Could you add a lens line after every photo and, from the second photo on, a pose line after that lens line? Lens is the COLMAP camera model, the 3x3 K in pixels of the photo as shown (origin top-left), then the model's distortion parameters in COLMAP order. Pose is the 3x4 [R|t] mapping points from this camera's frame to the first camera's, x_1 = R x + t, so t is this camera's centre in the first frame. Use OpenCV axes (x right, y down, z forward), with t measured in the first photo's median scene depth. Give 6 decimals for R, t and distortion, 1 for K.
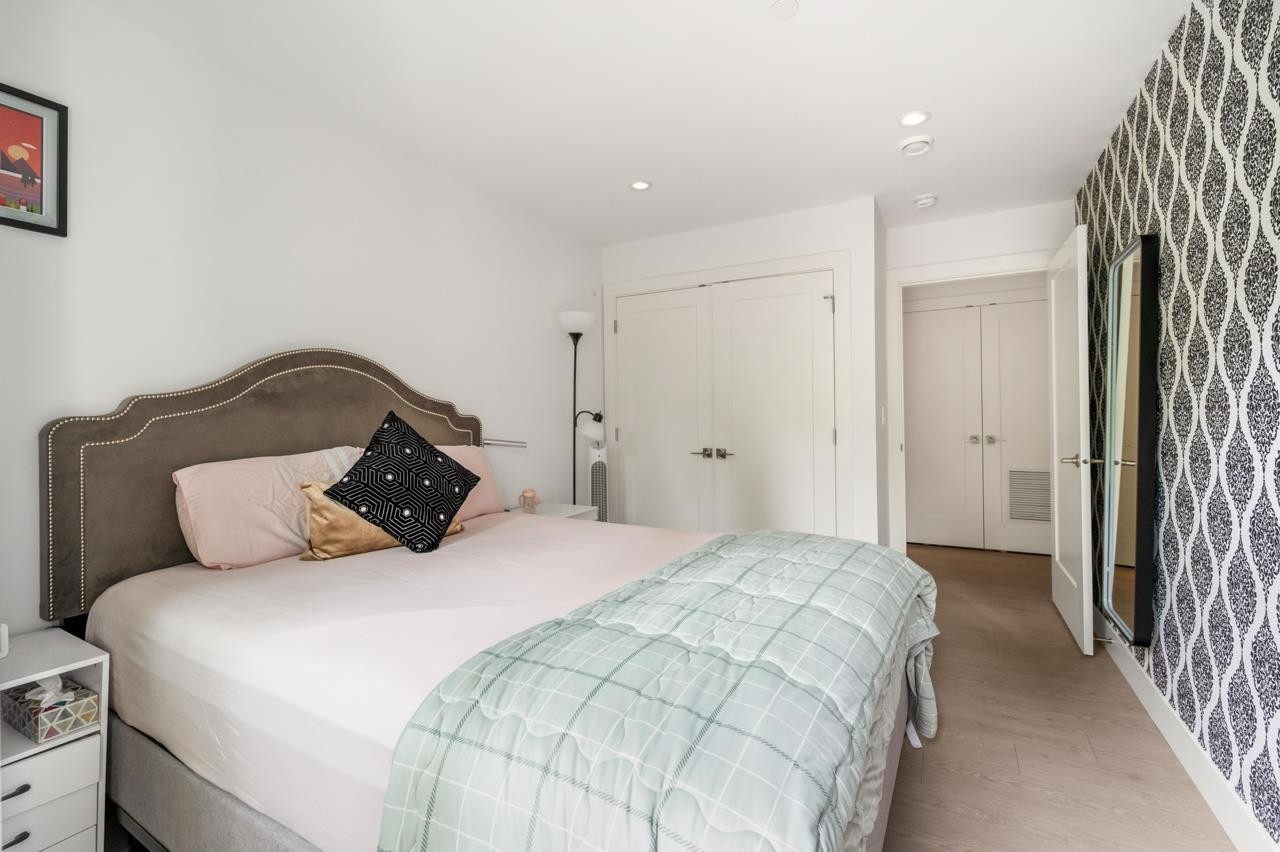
lens RADIAL K [[559.5, 0, 643.9], [0, 559.5, 411.0], [0, 0, 1]] dist [-0.000498, -0.000155]
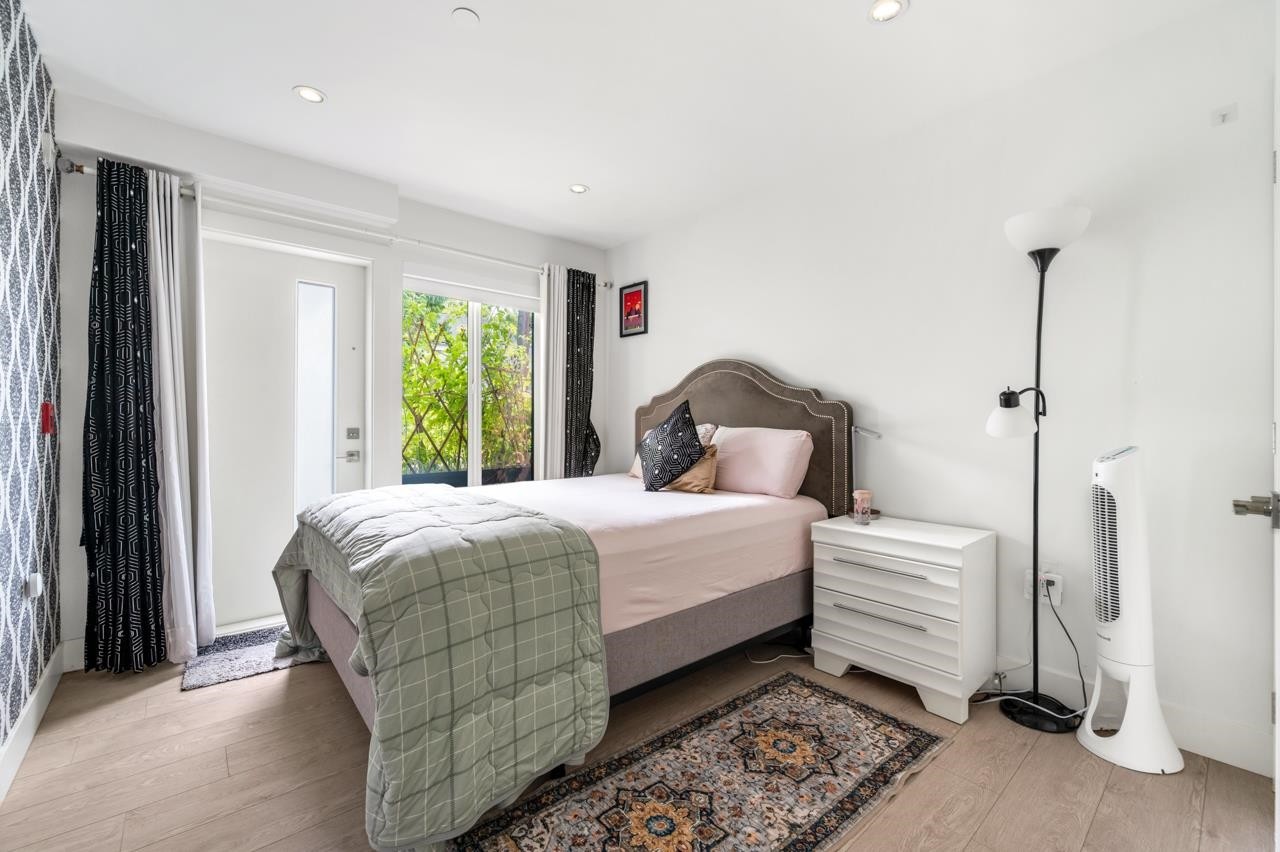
lens RADIAL K [[532.2, 0, 641.4], [0, 532.2, 418.2], [0, 0, 1]] dist [-0.000421, -0.000550]
pose [[-0.370647, 0.008913, -0.928731, 1.169908], [0.008980, 0.999942, 0.006013, 0.046763], [0.928730, -0.006111, -0.370706, 1.884211]]
